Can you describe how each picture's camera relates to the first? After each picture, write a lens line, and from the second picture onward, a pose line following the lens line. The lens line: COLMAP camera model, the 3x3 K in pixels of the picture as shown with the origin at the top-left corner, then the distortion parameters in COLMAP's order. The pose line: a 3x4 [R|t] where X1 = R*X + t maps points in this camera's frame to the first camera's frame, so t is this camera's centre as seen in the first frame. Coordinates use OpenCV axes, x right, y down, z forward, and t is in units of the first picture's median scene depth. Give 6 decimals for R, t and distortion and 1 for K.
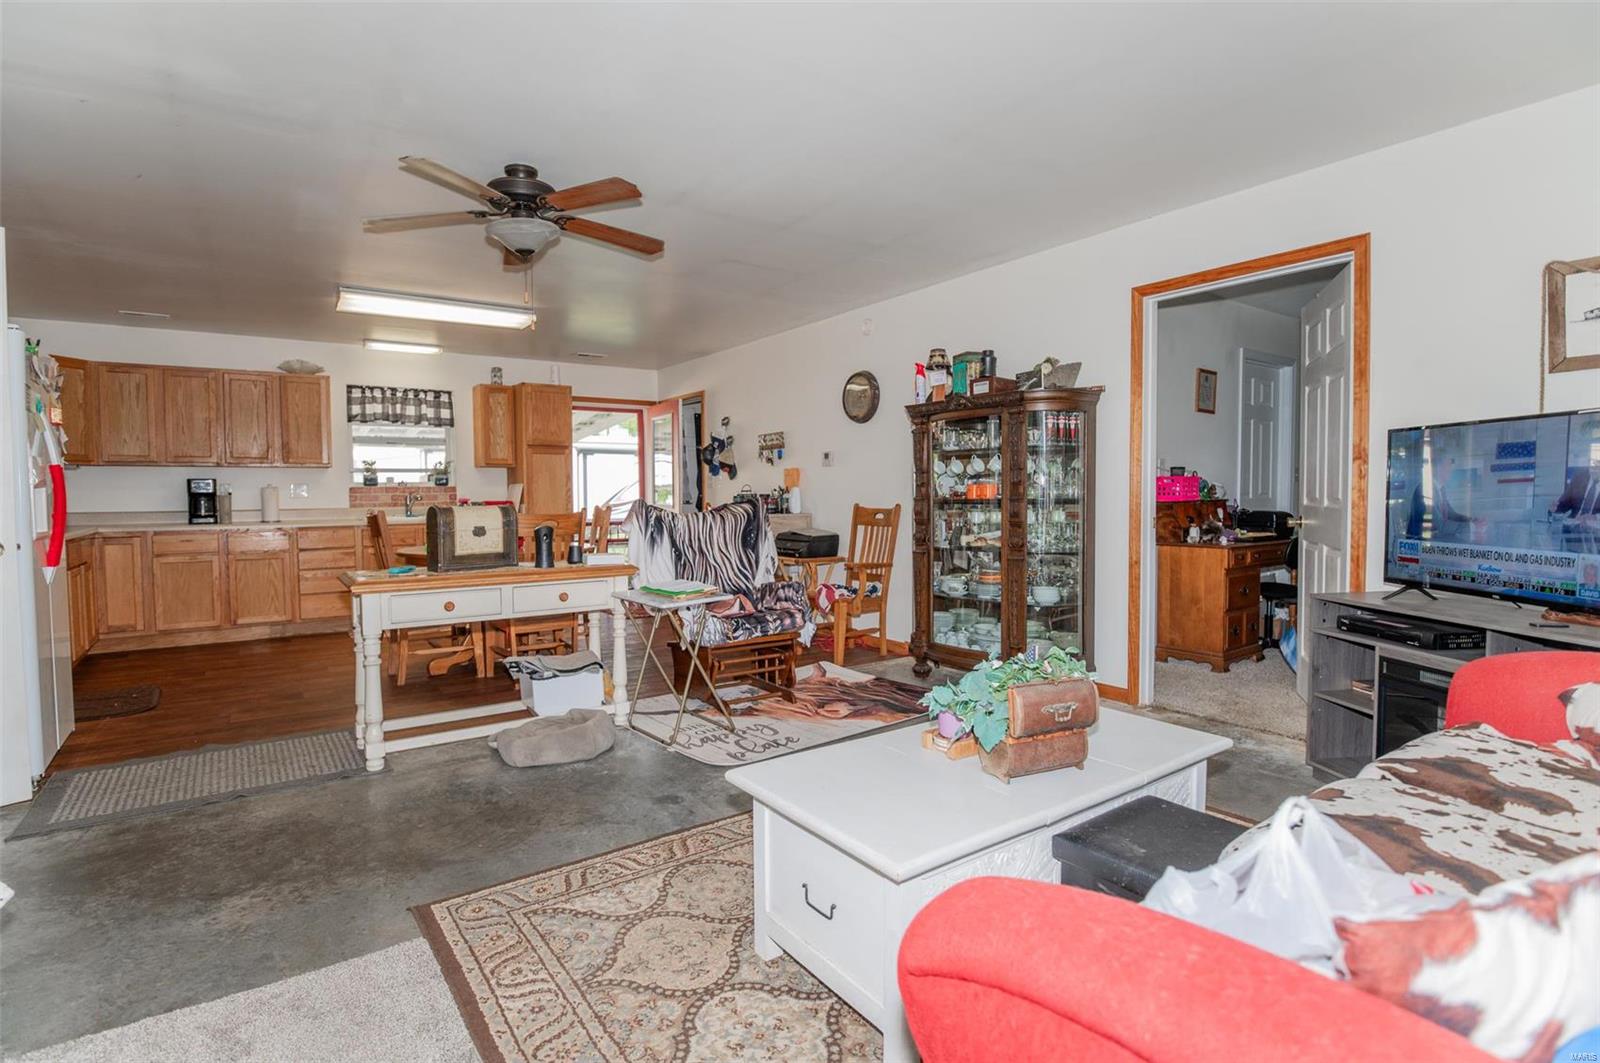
lens RADIAL K [[773.2, 0, 800.0], [0, 773.2, 531.5], [0, 0, 1]] dist [-0.026752, -0.001030]
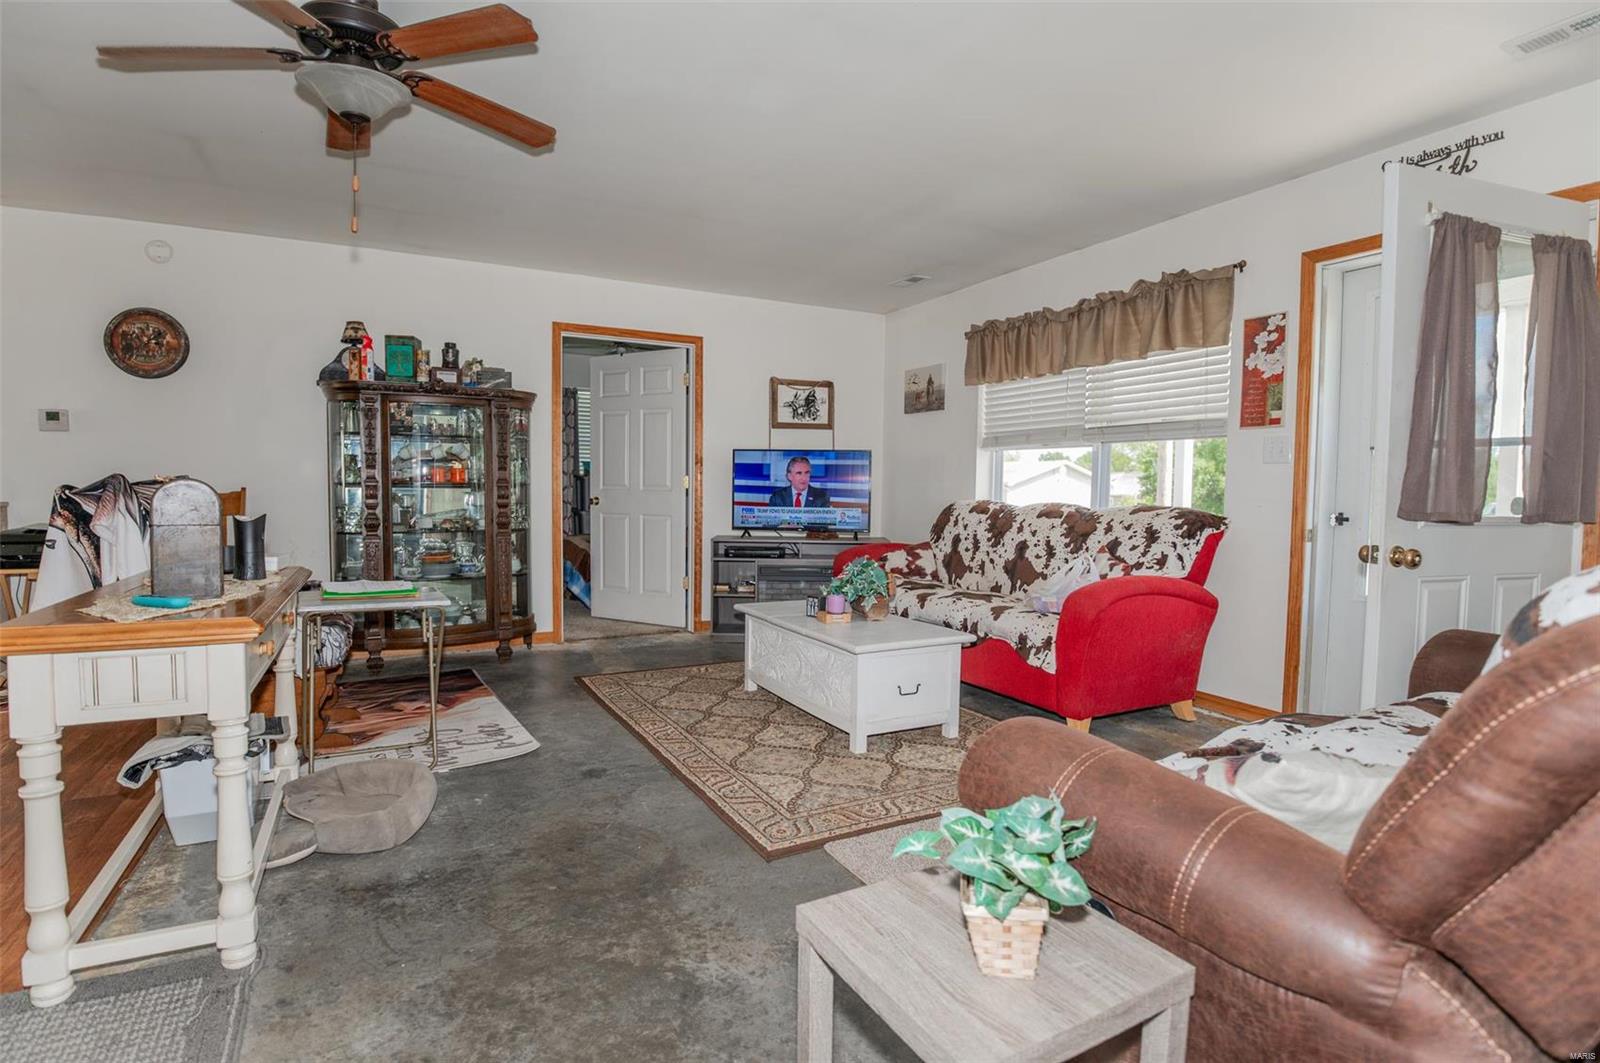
lens RADIAL K [[773.2, 0, 800.0], [0, 773.2, 531.5], [0, 0, 1]] dist [-0.026752, -0.001030]
pose [[0.132143, -0.043897, 0.990258, -1.107110], [0.035453, 0.998589, 0.039535, 0.000397], [-0.990596, 0.029883, 0.133513, 0.577310]]
